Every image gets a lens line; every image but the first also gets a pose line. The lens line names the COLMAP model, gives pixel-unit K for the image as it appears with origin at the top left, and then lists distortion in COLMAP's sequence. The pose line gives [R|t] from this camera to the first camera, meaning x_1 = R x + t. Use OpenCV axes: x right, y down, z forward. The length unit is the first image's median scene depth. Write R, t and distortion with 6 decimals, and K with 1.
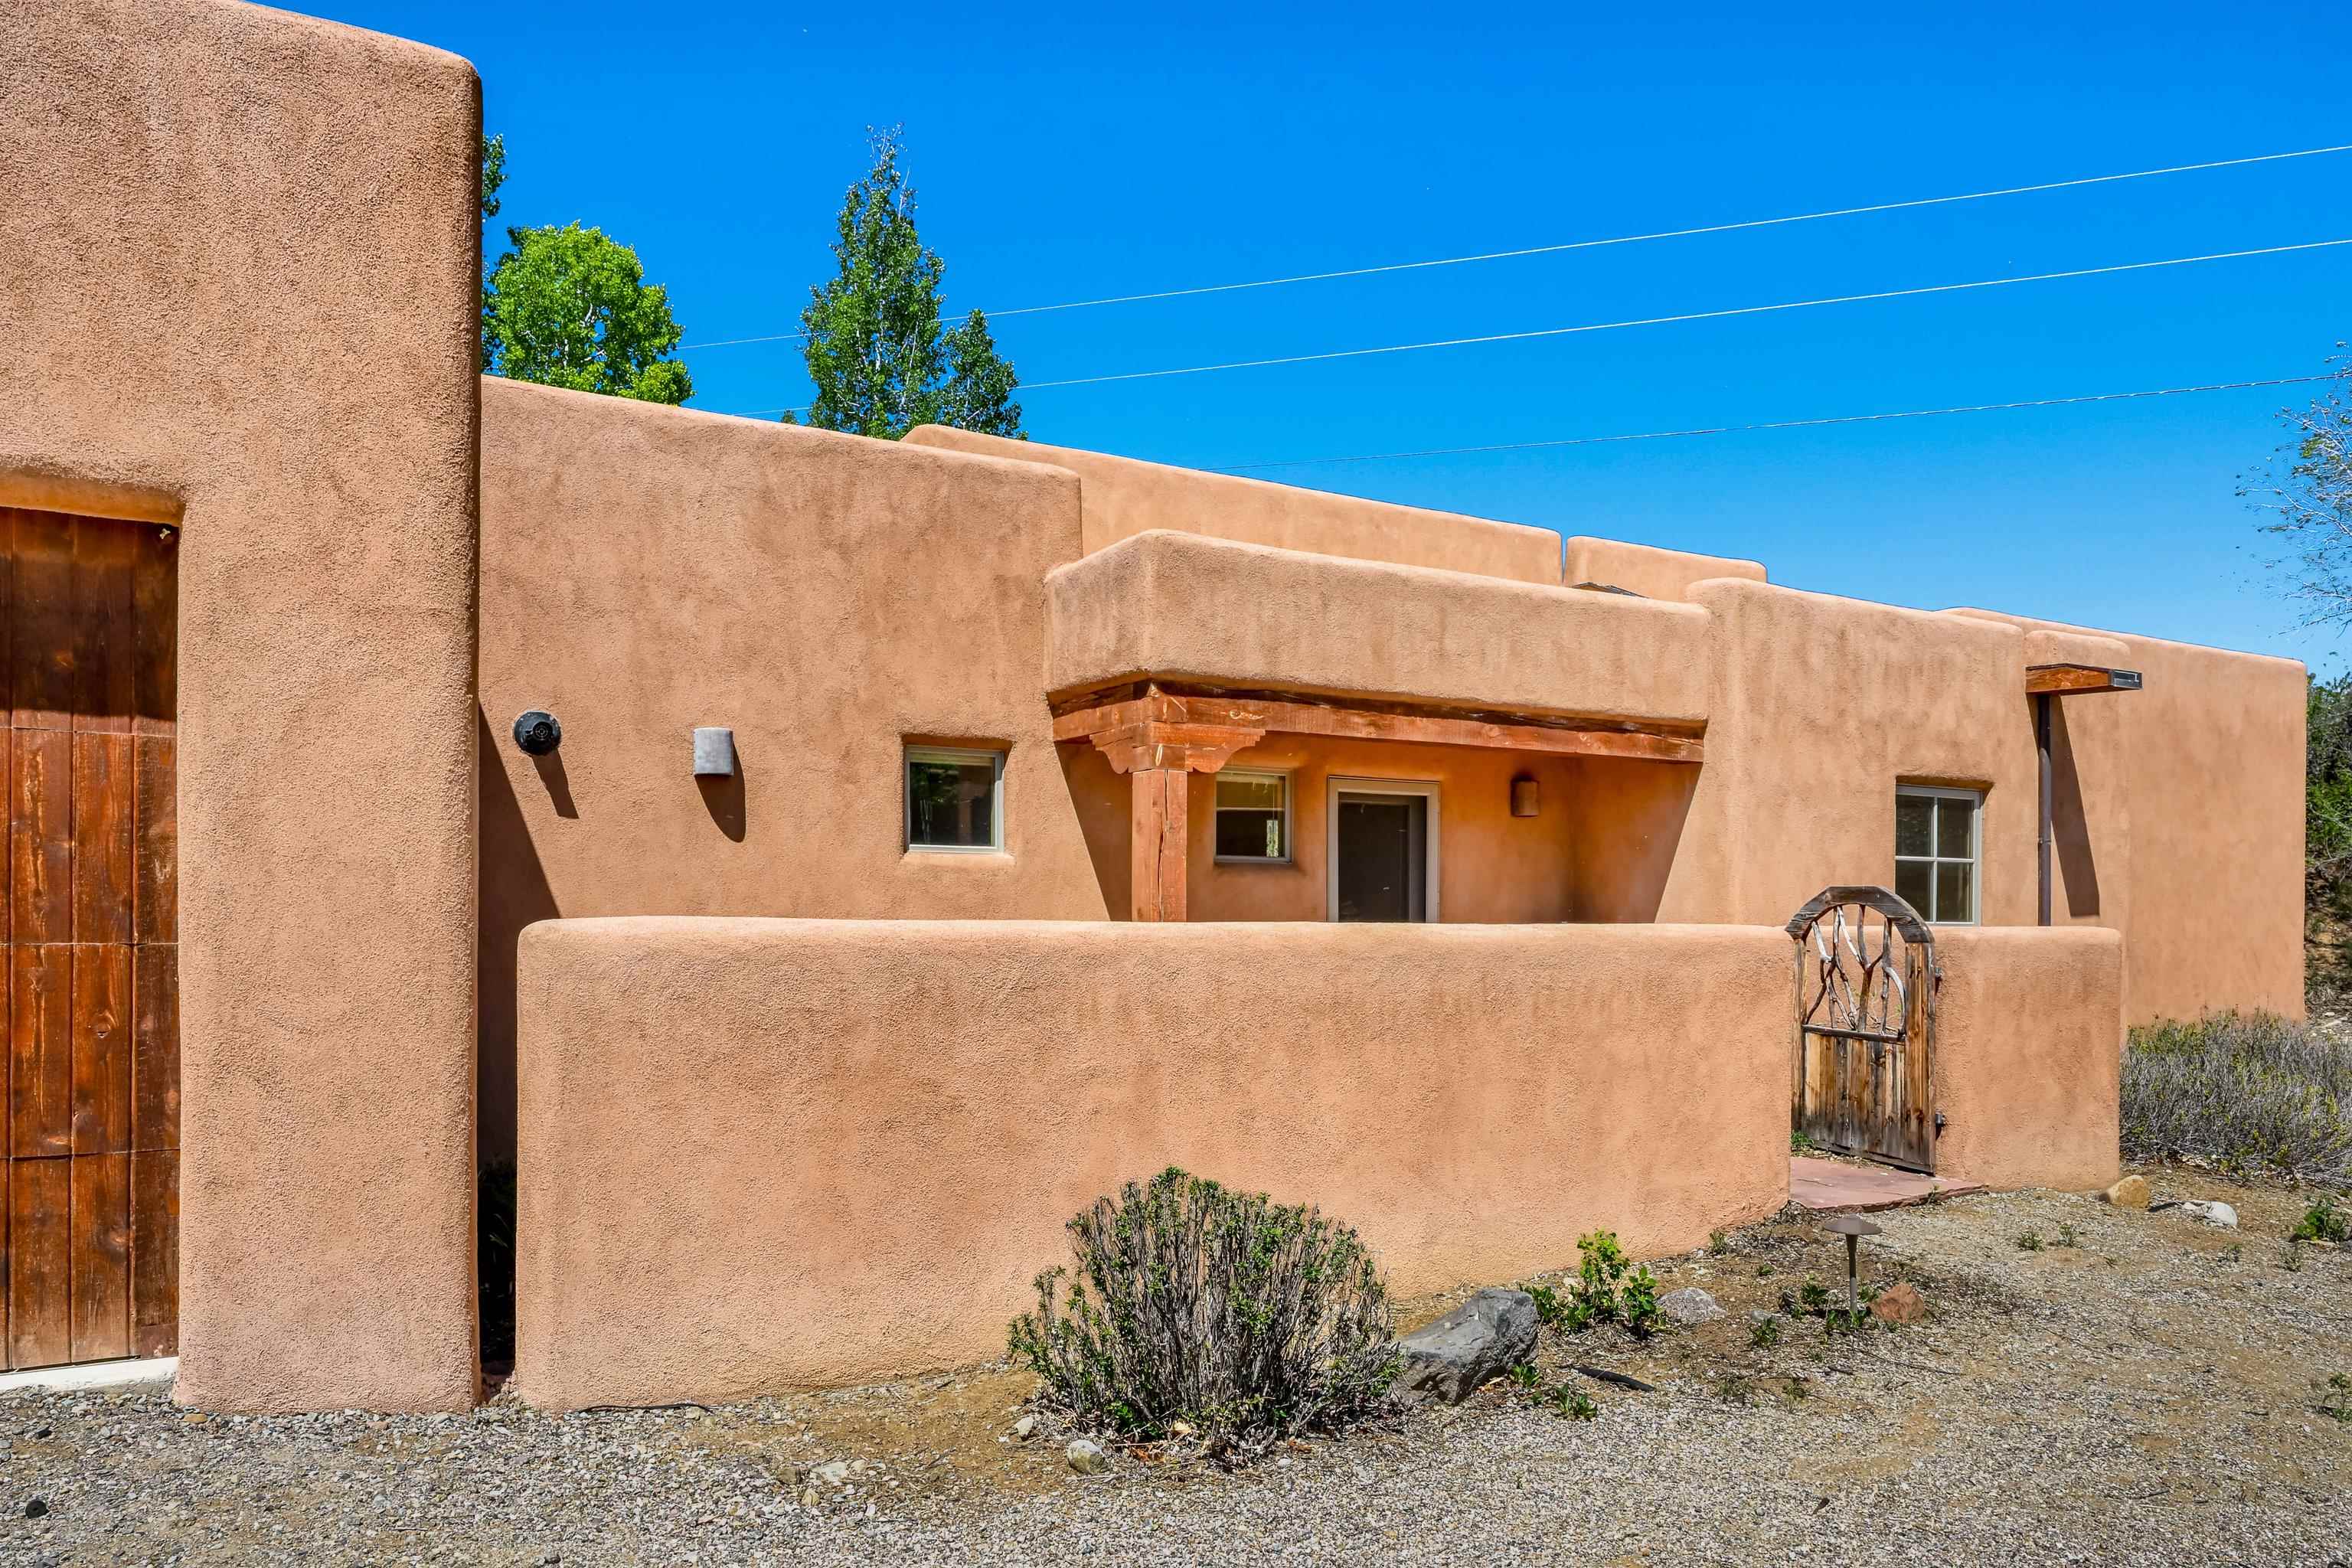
lens RADIAL K [[1562.2, 0, 1181.4], [0, 1562.2, 894.9], [0, 0, 1]] dist [0.001273, 0.007124]
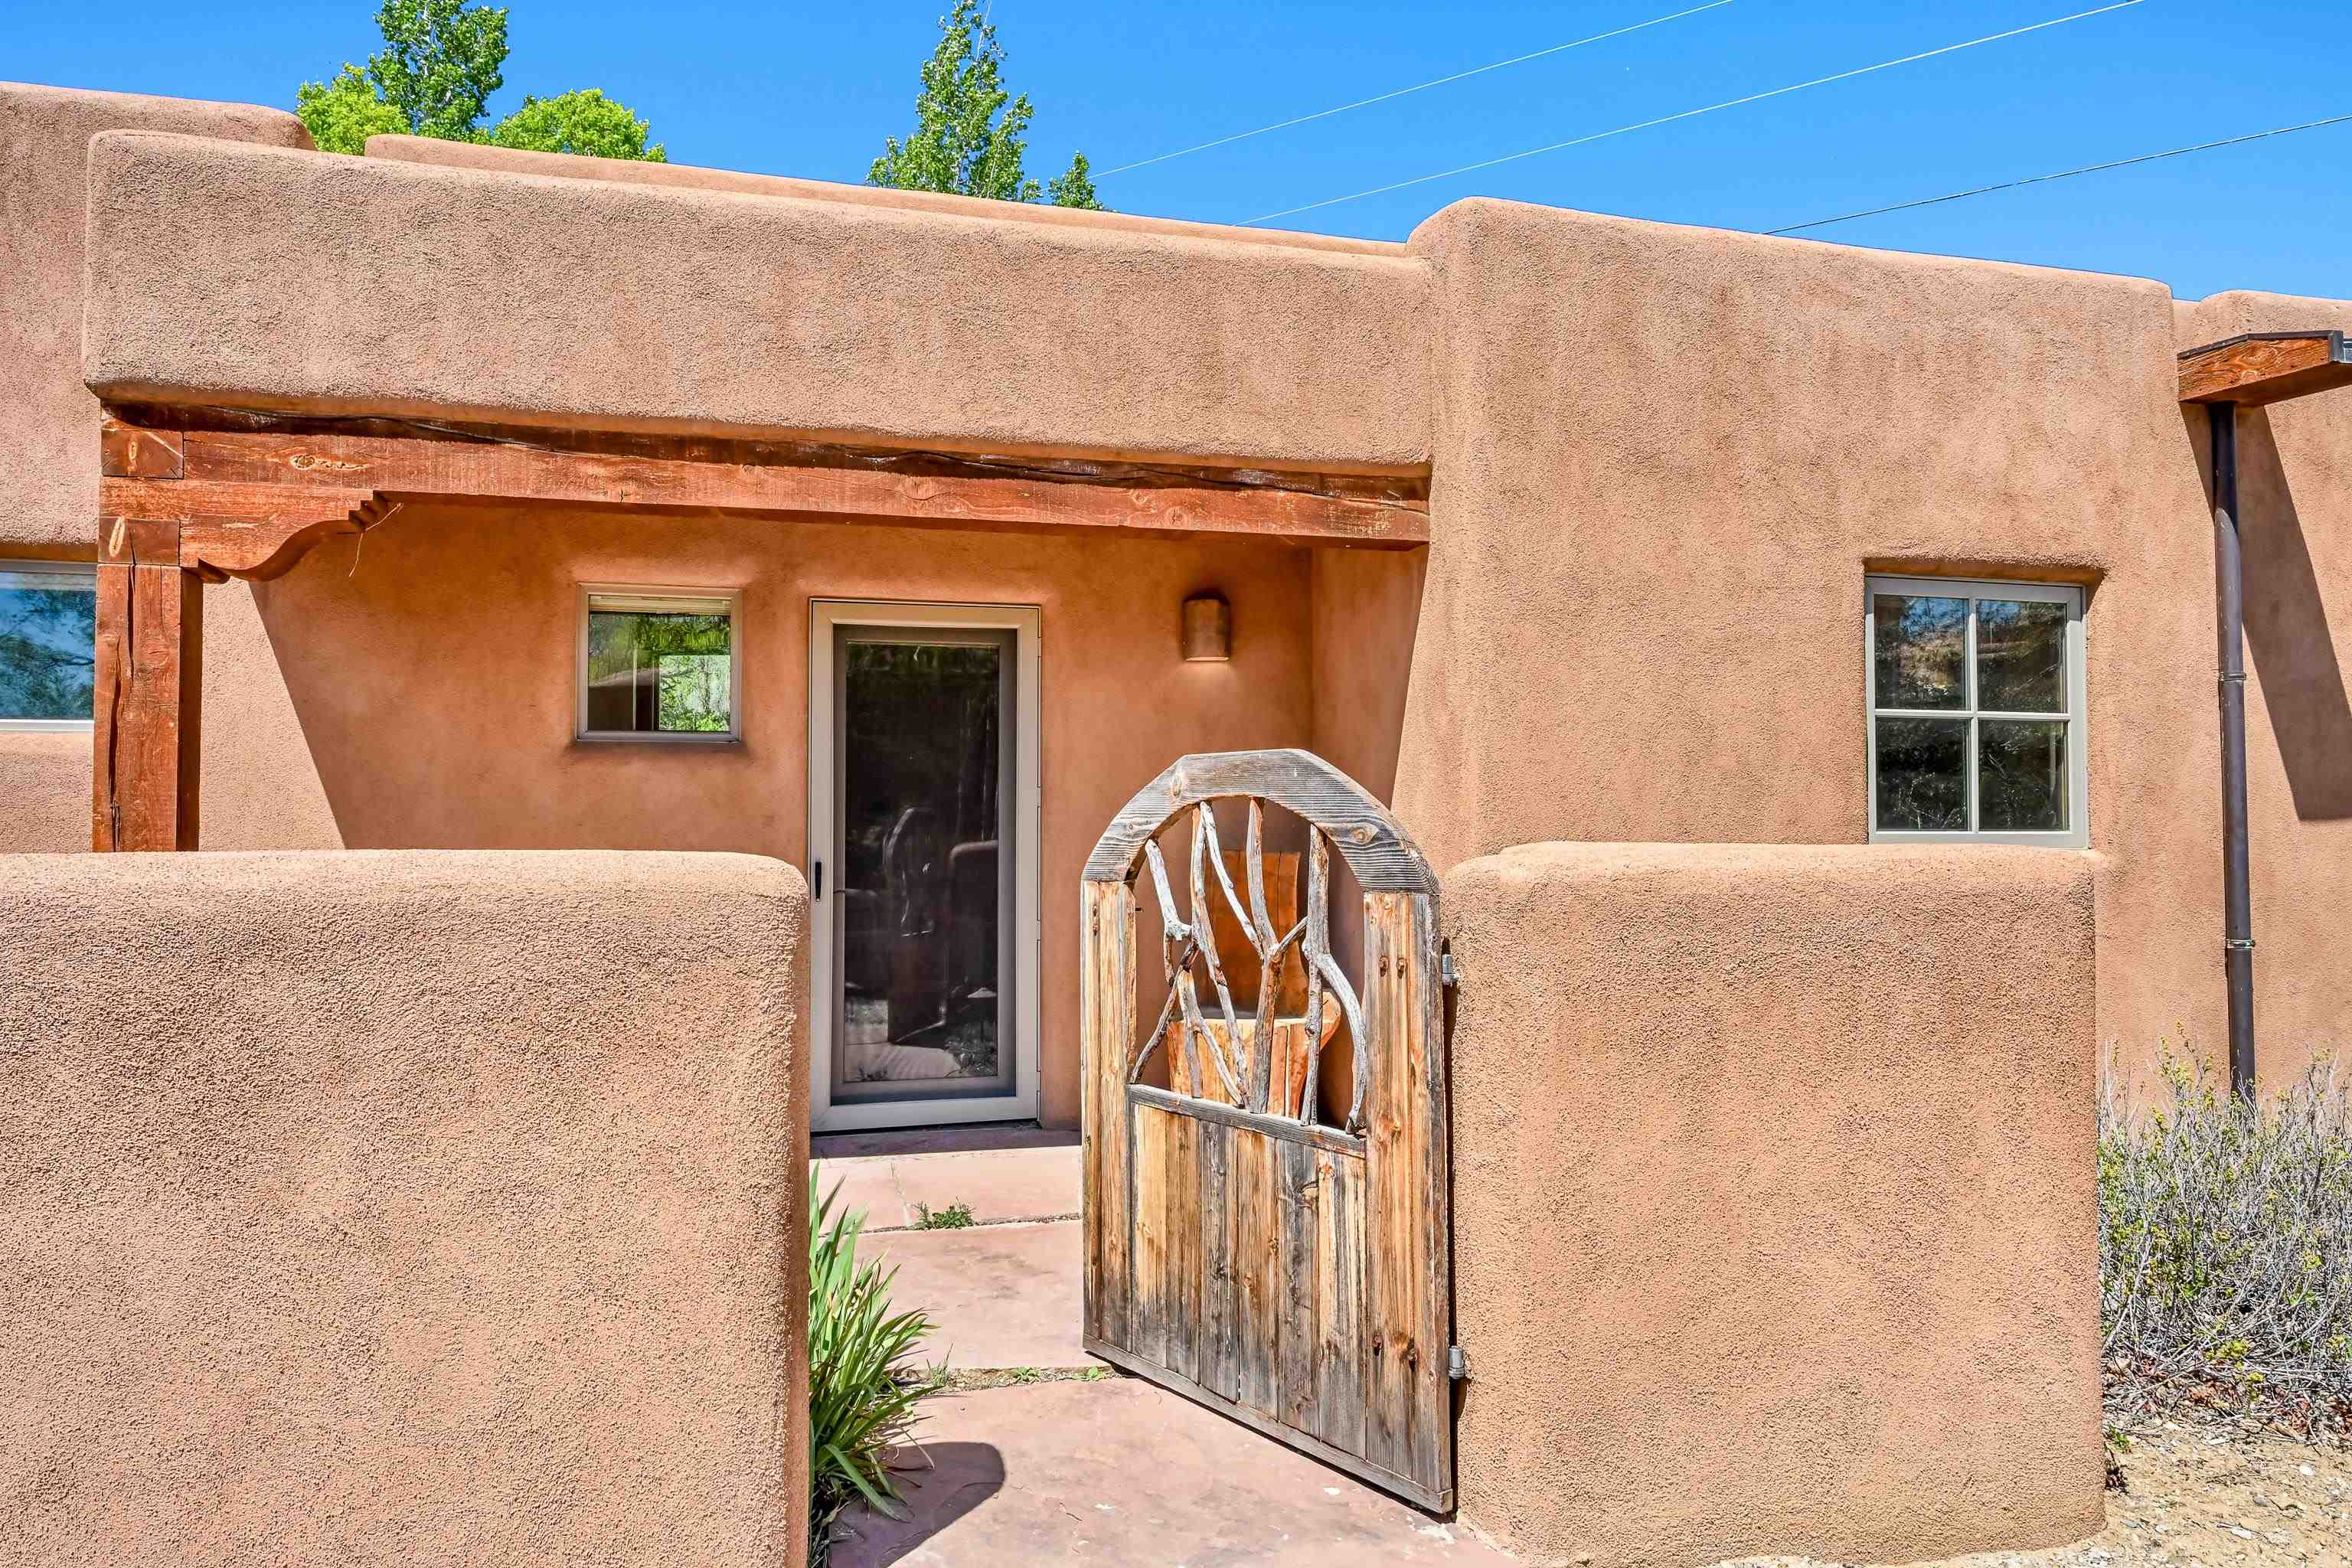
lens RADIAL K [[1562.2, 0, 1165.1], [0, 1562.2, 759.2], [0, 0, 1]] dist [0.001273, 0.007124]
pose [[0.968912, -0.018744, -0.246696, 0.415272], [0.011107, 0.999416, -0.032310, 0.008151], [0.247157, 0.028566, 0.968554, 0.497020]]
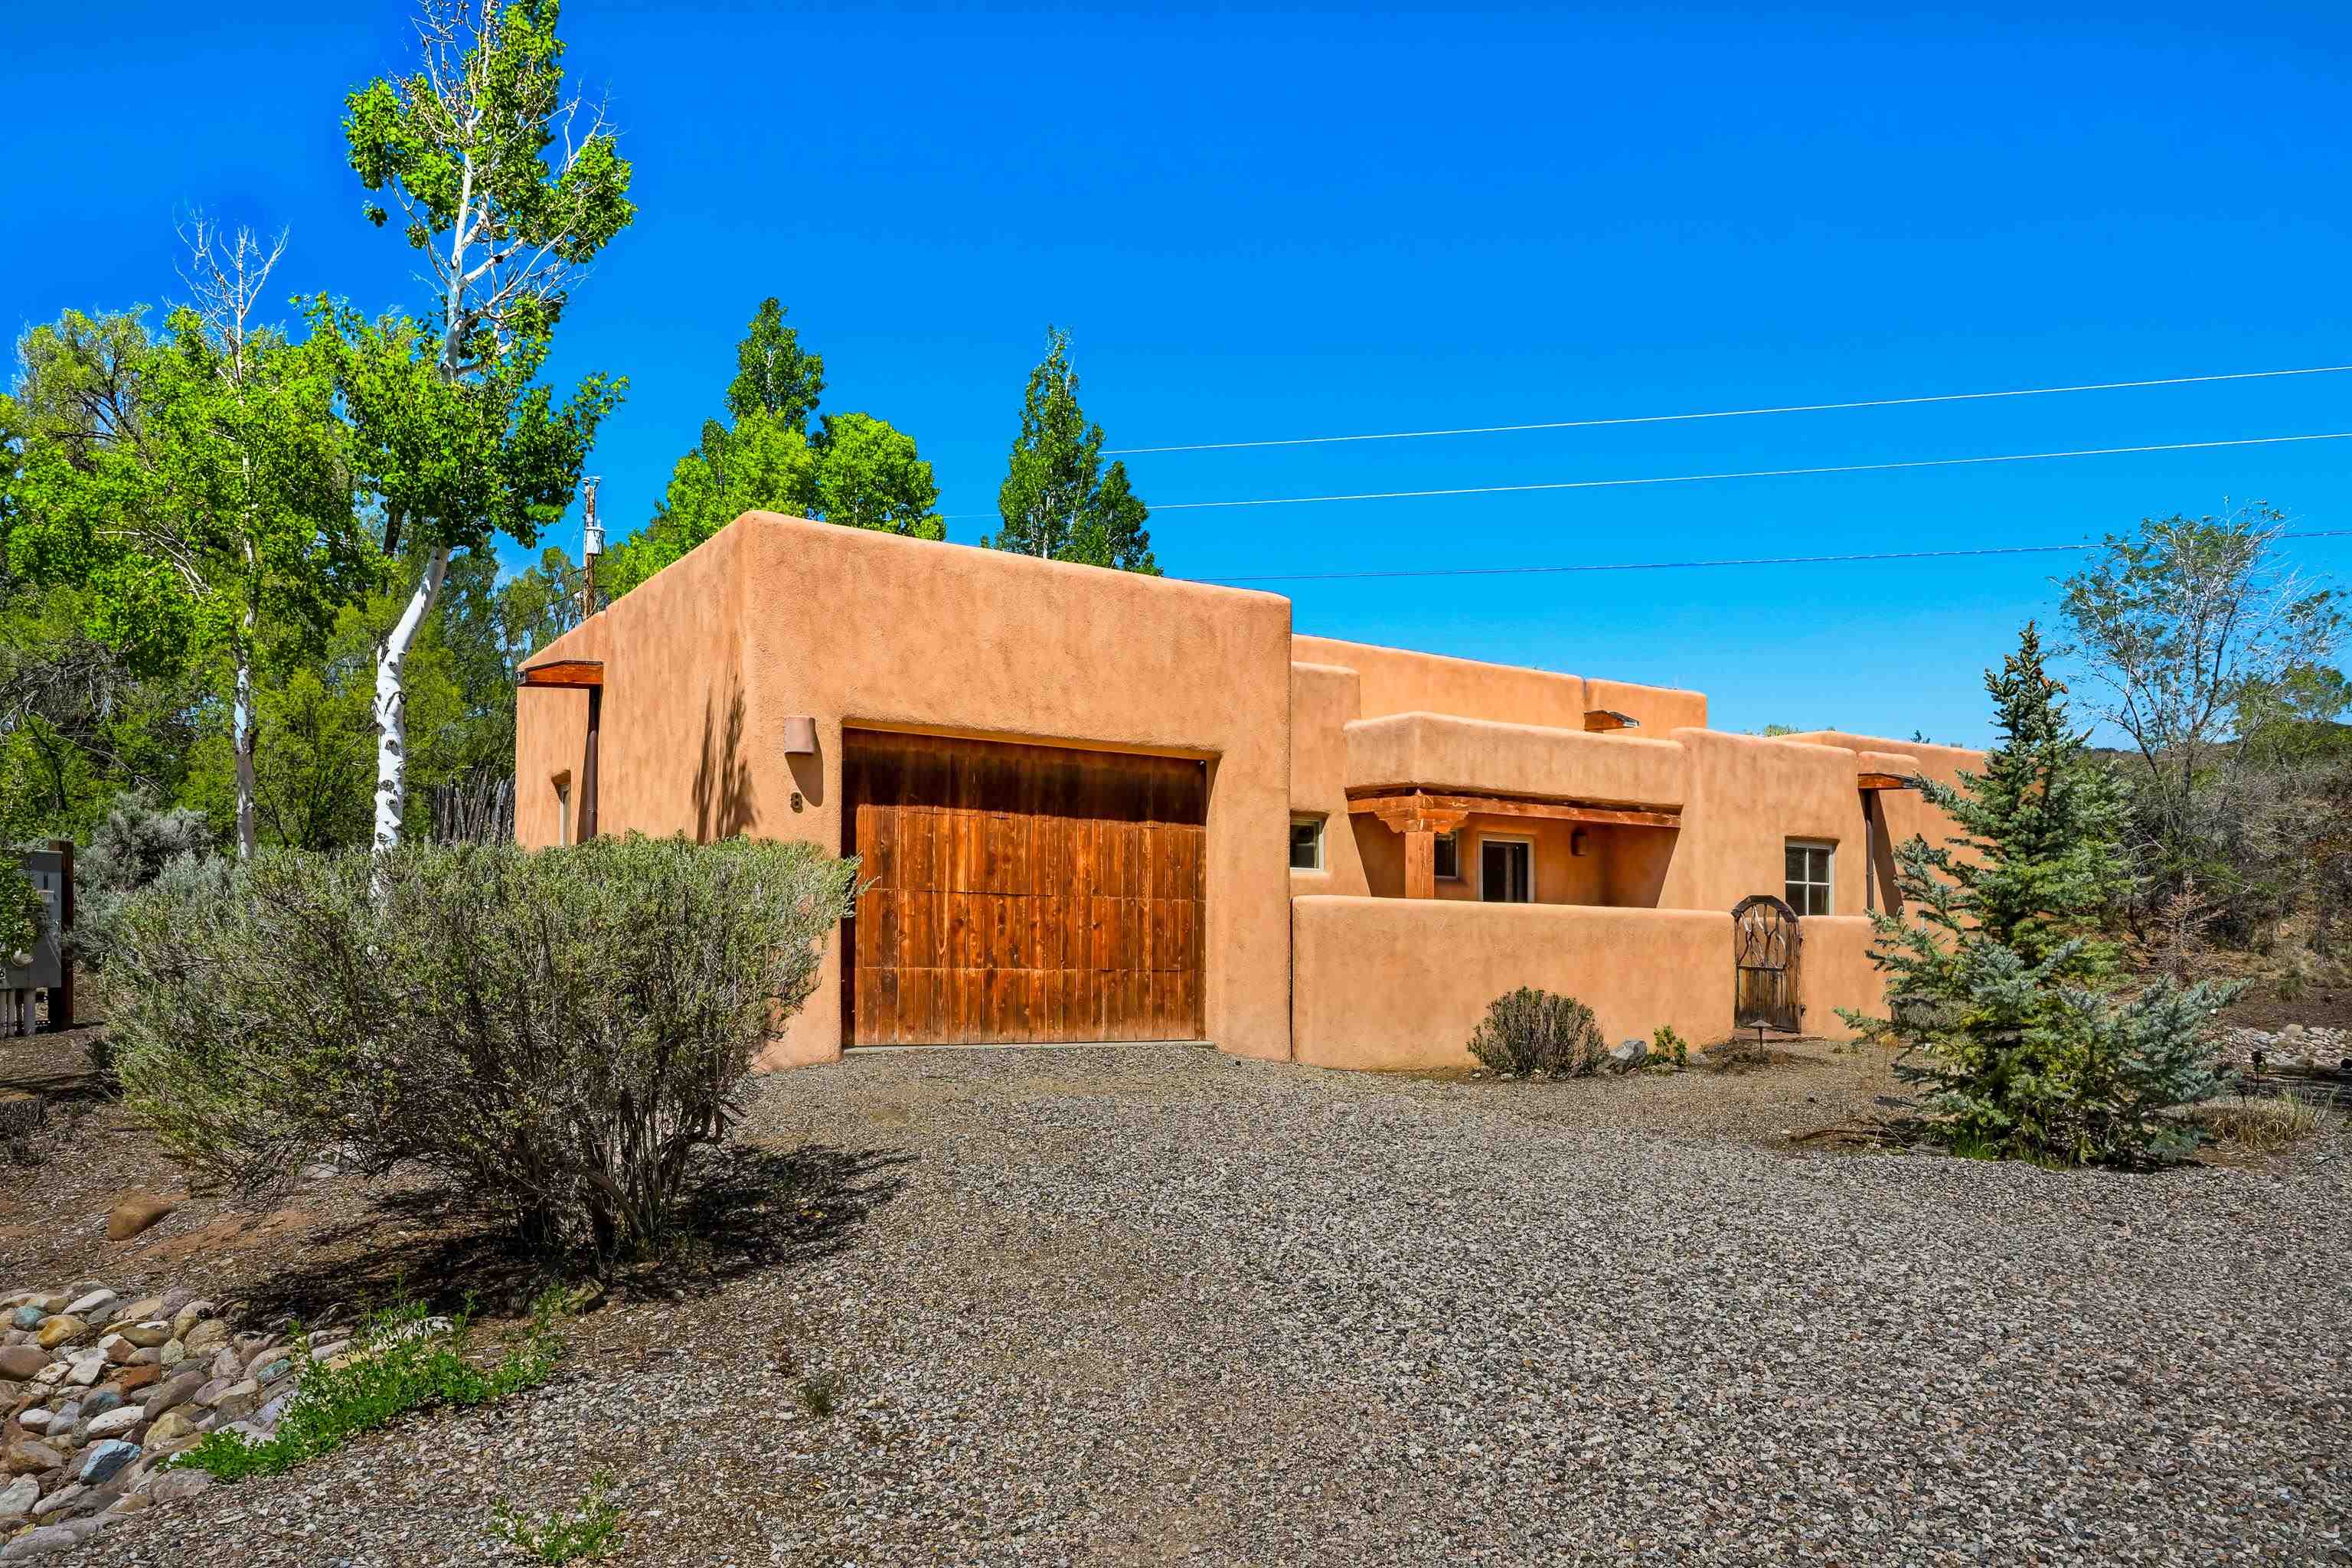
lens RADIAL K [[1562.2, 0, 1183.8], [0, 1562.2, 801.3], [0, 0, 1]] dist [0.001273, 0.007124]
pose [[0.998664, 0.018209, 0.048356, -0.367238], [-0.014798, 0.997438, -0.069987, 0.022502], [-0.049507, 0.069178, 0.996375, -0.870160]]
